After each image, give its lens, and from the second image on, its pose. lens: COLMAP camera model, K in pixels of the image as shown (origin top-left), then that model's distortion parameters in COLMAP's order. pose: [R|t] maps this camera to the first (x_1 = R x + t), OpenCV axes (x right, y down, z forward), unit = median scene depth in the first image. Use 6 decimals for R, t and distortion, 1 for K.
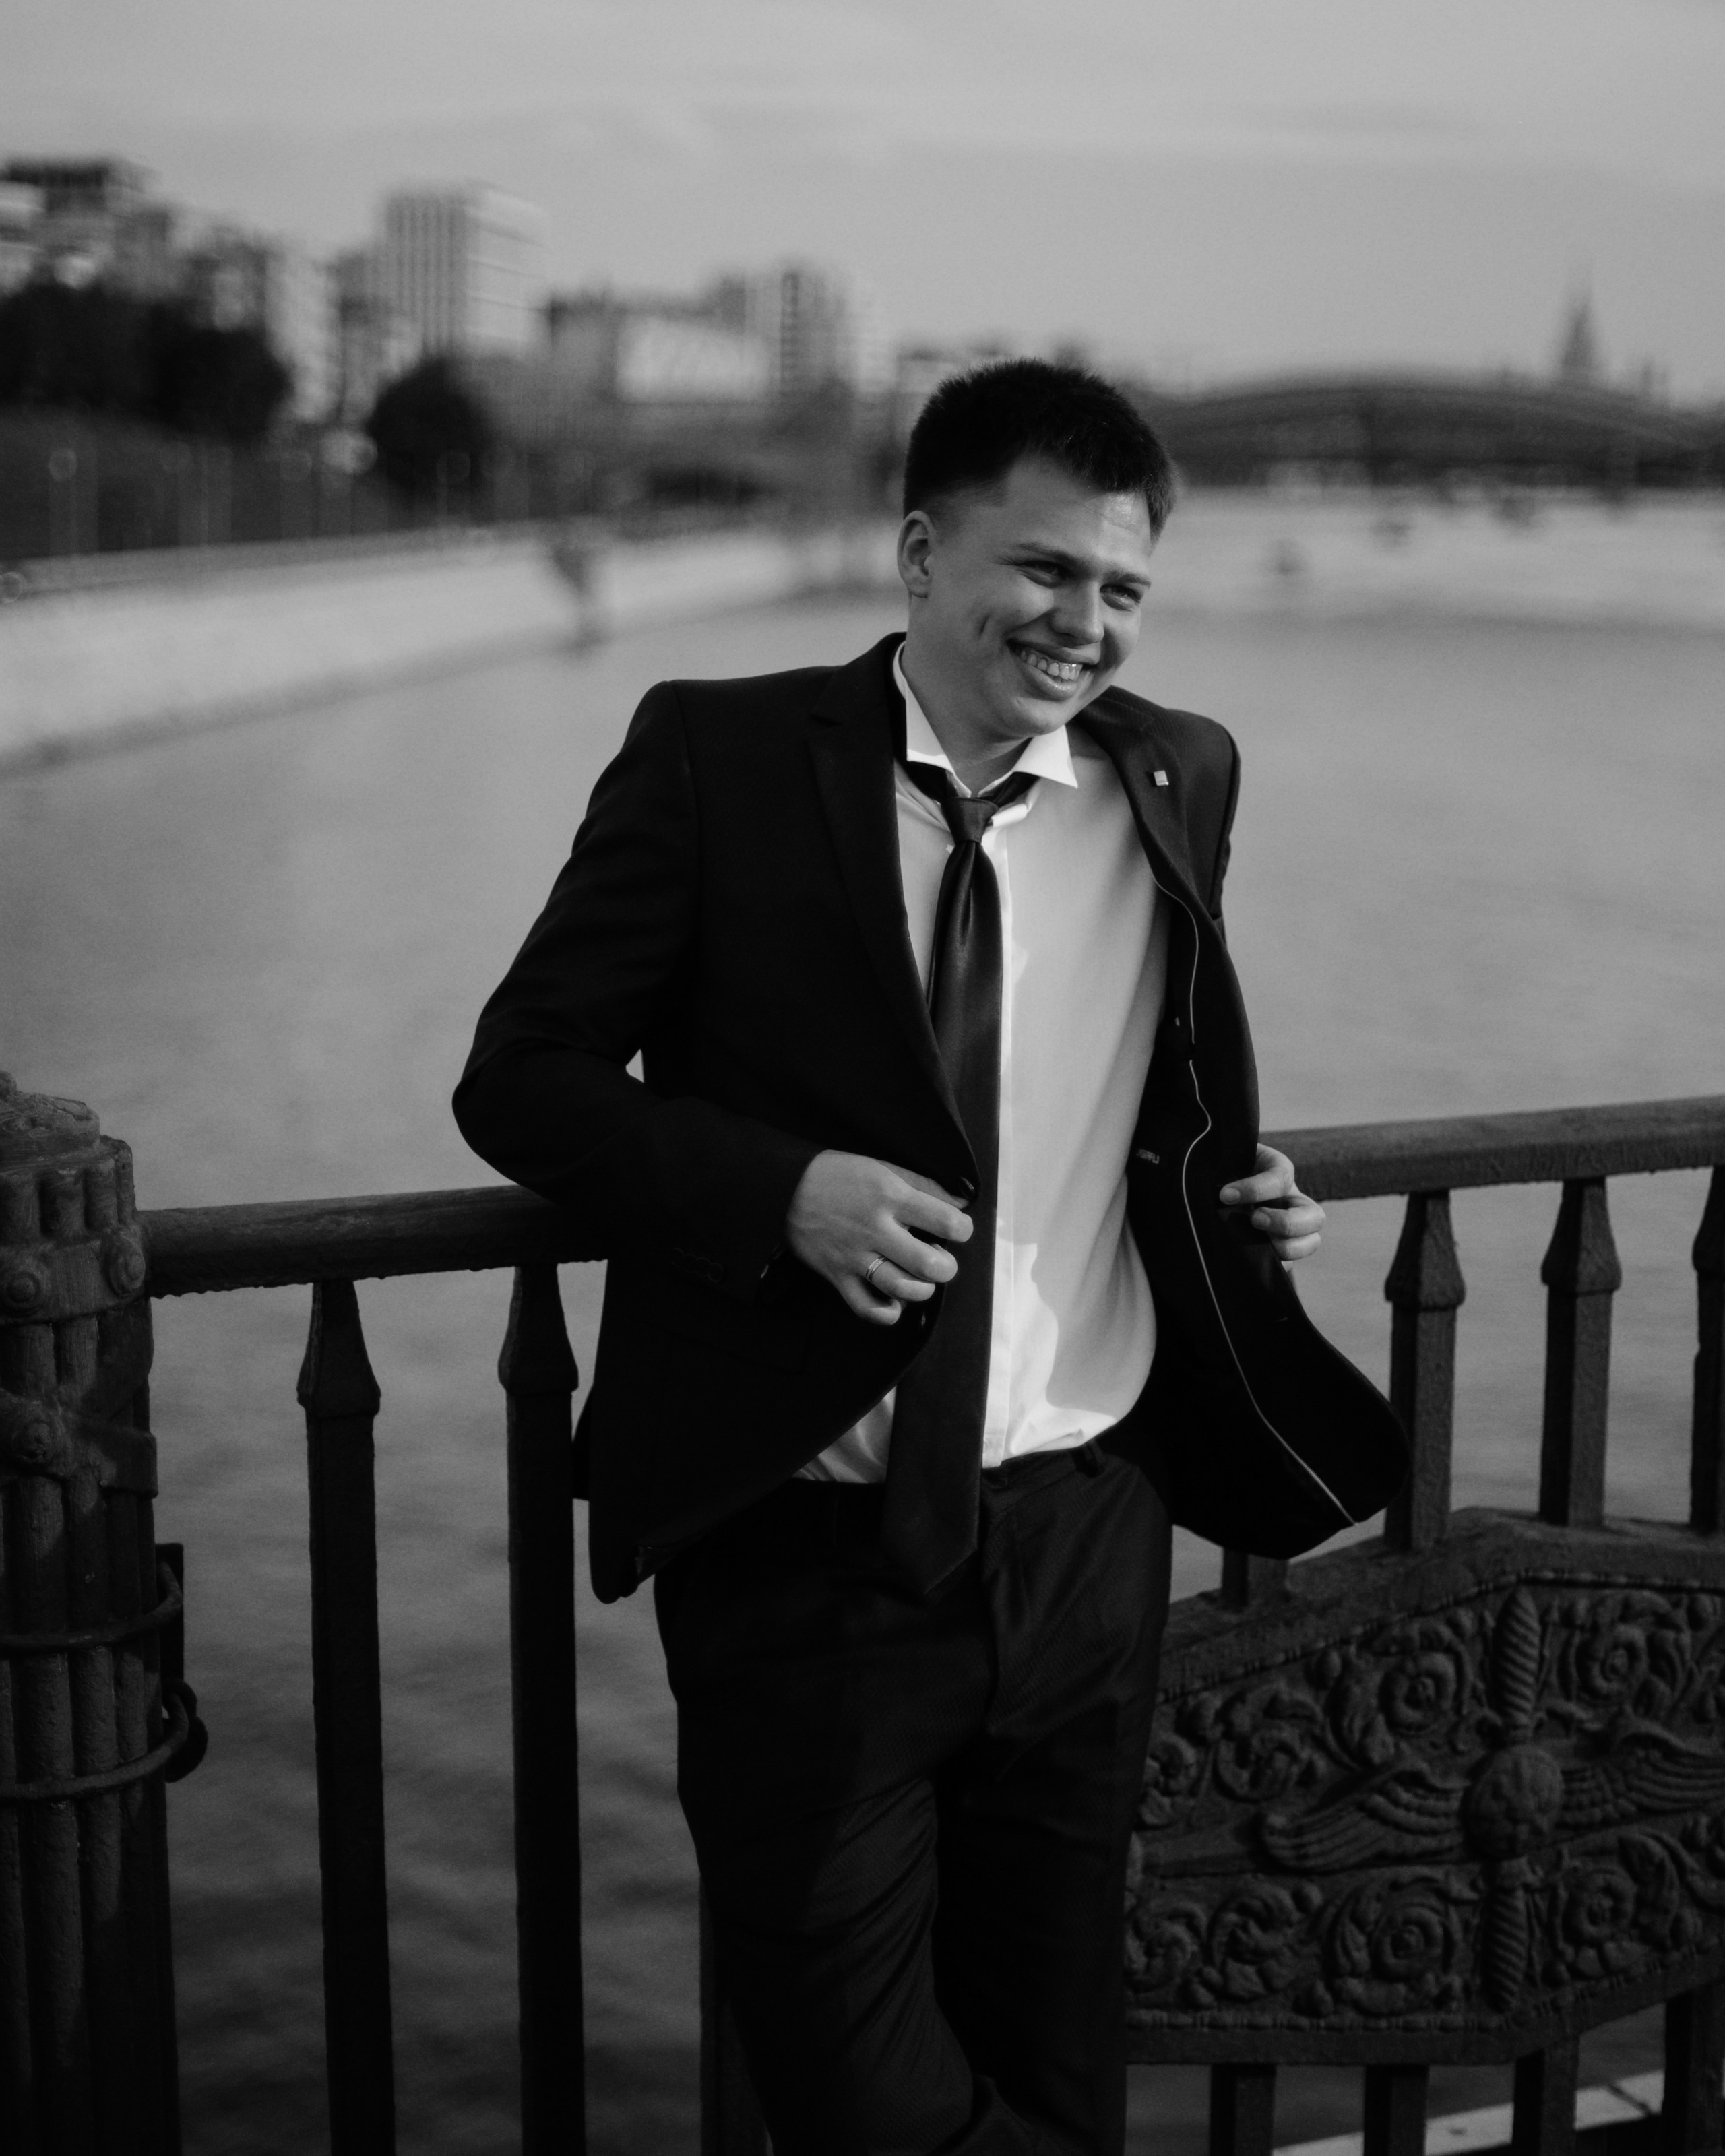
lens RADIAL K [[4105.1, 0, 864.6], [0, 4105.1, 1007.0], [0, 0, 1]] dist [-0.086601, 0.225461]
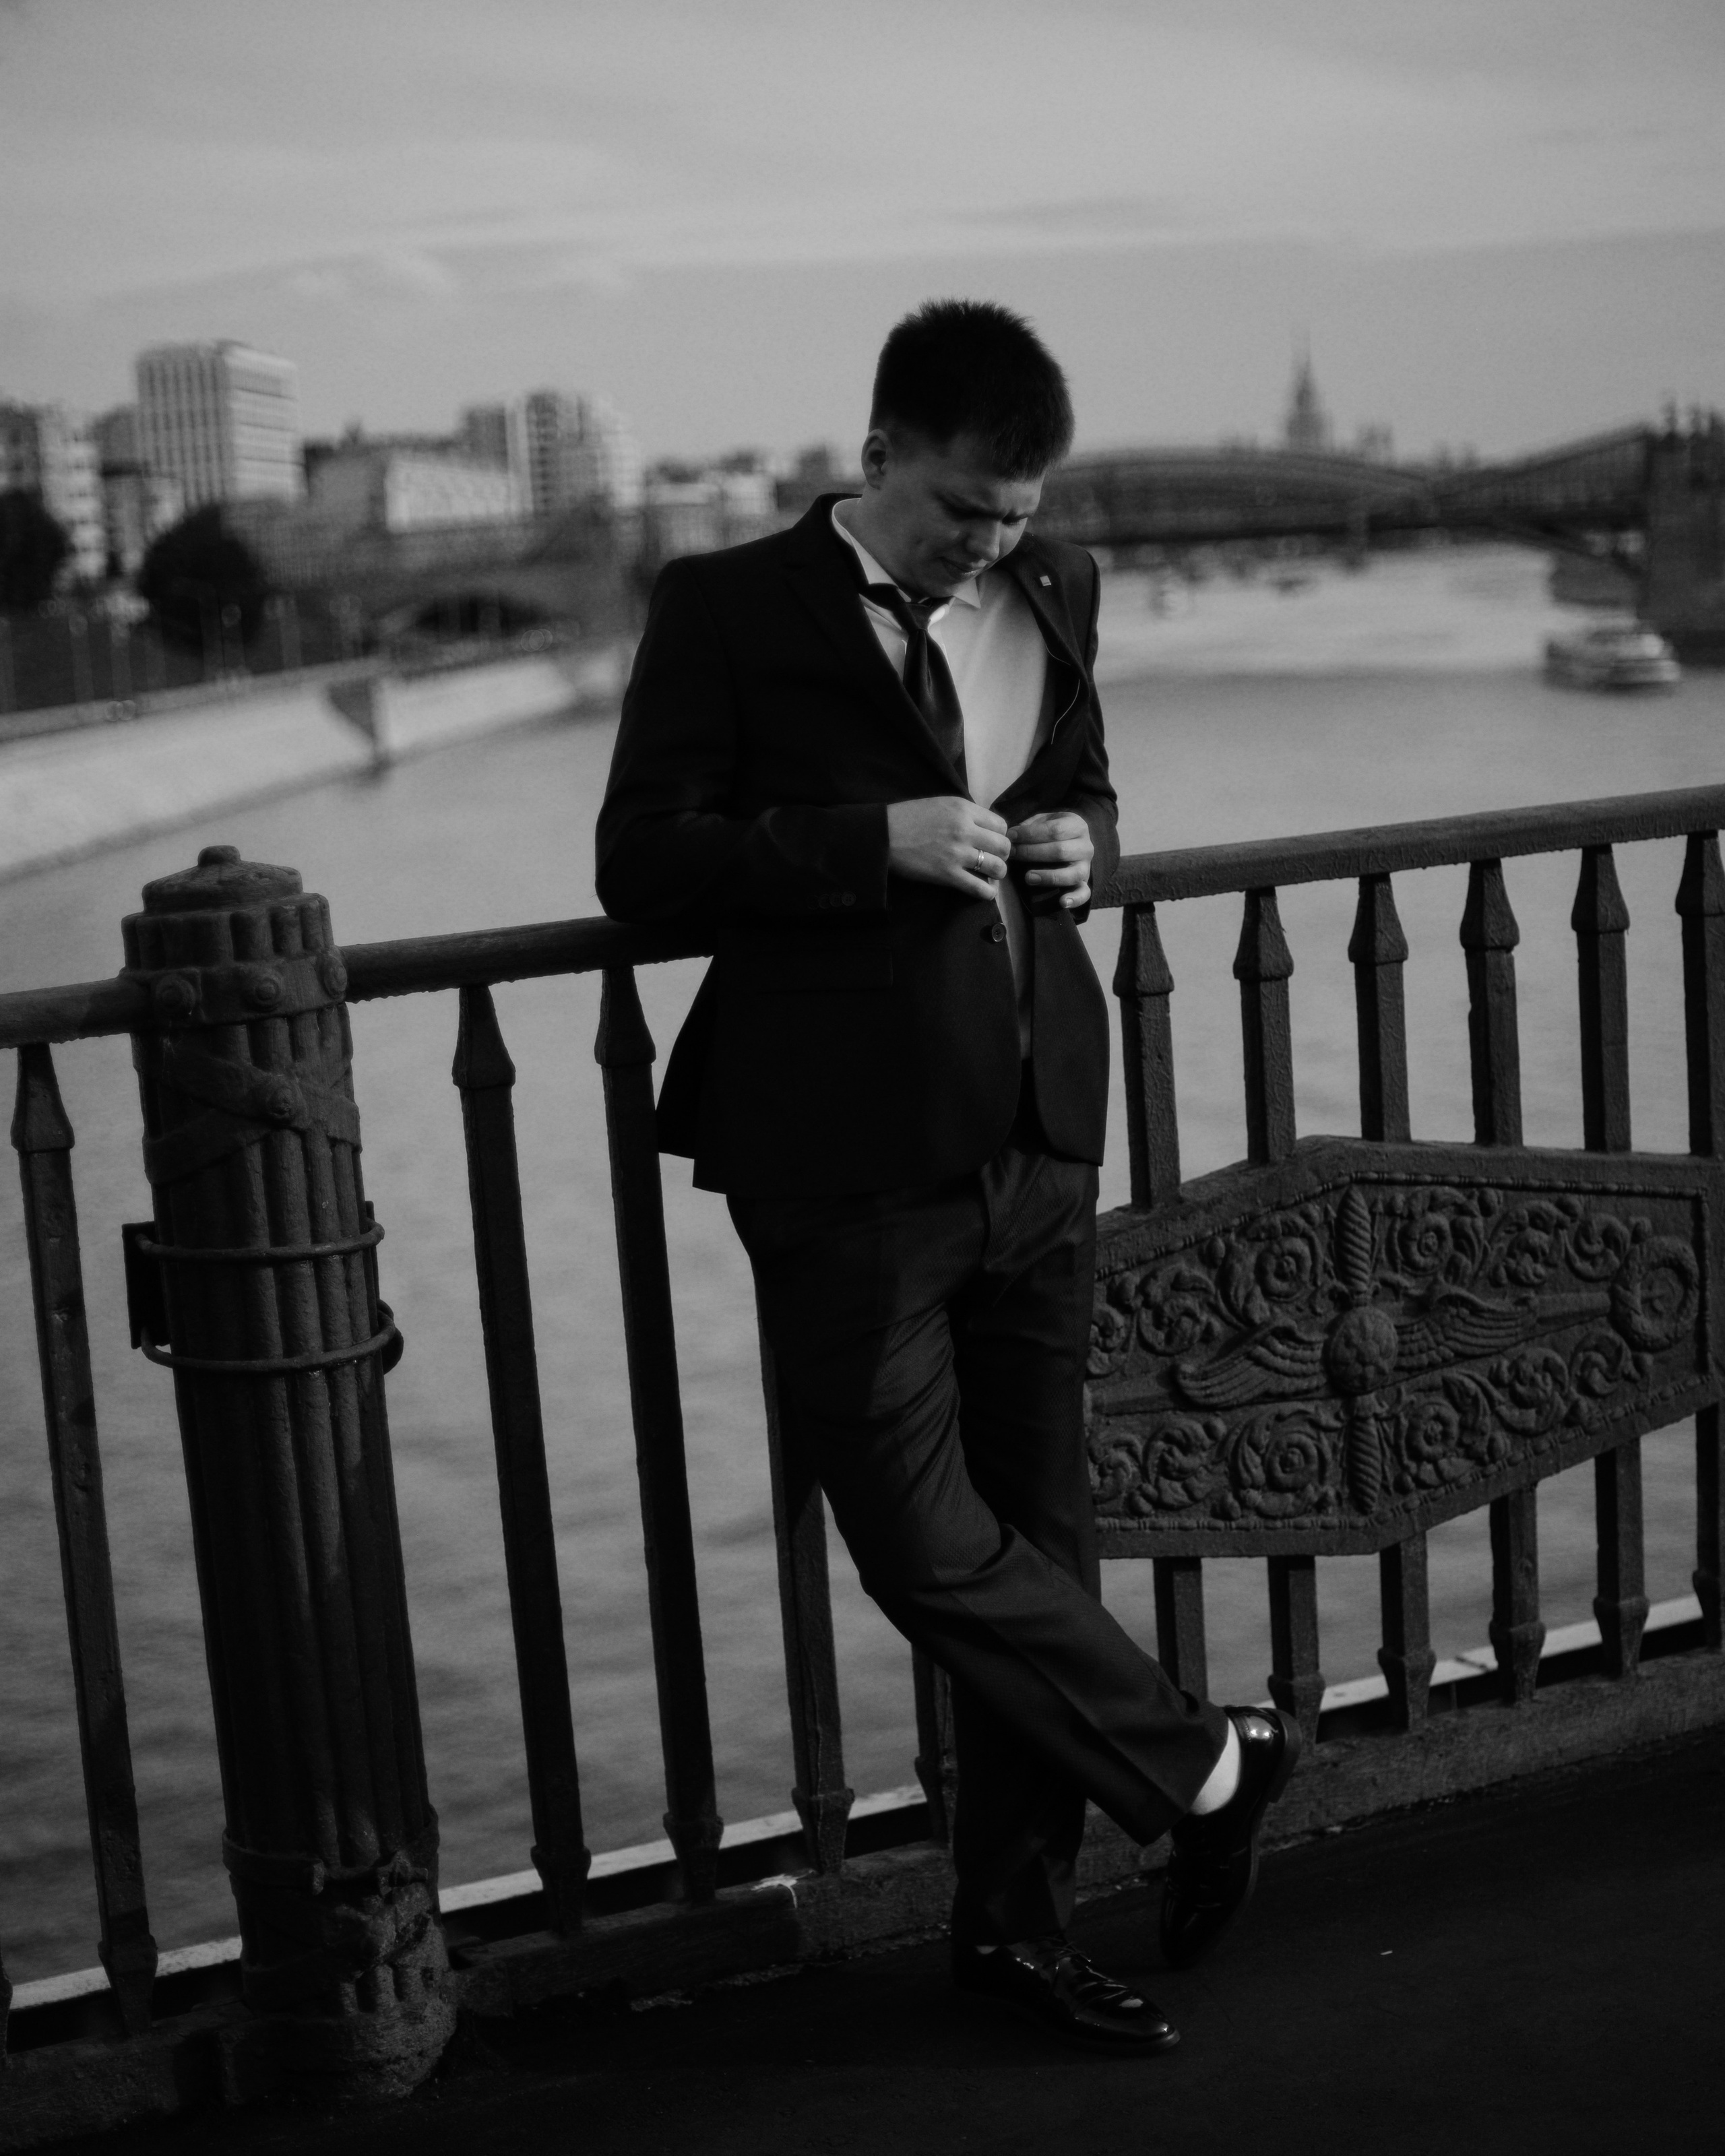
lens RADIAL K [[3969.4, 0, 862.5], [0, 3969.4, 1078.0], [0, 0, 1]] dist [-0.034004, -0.153764]
pose [[0.995434, -0.082273, 0.048395, -0.059242], [0.082504, 0.996587, -0.002805, 0.097416], [-0.047999, 0.006785, 0.998824, -0.288425]]
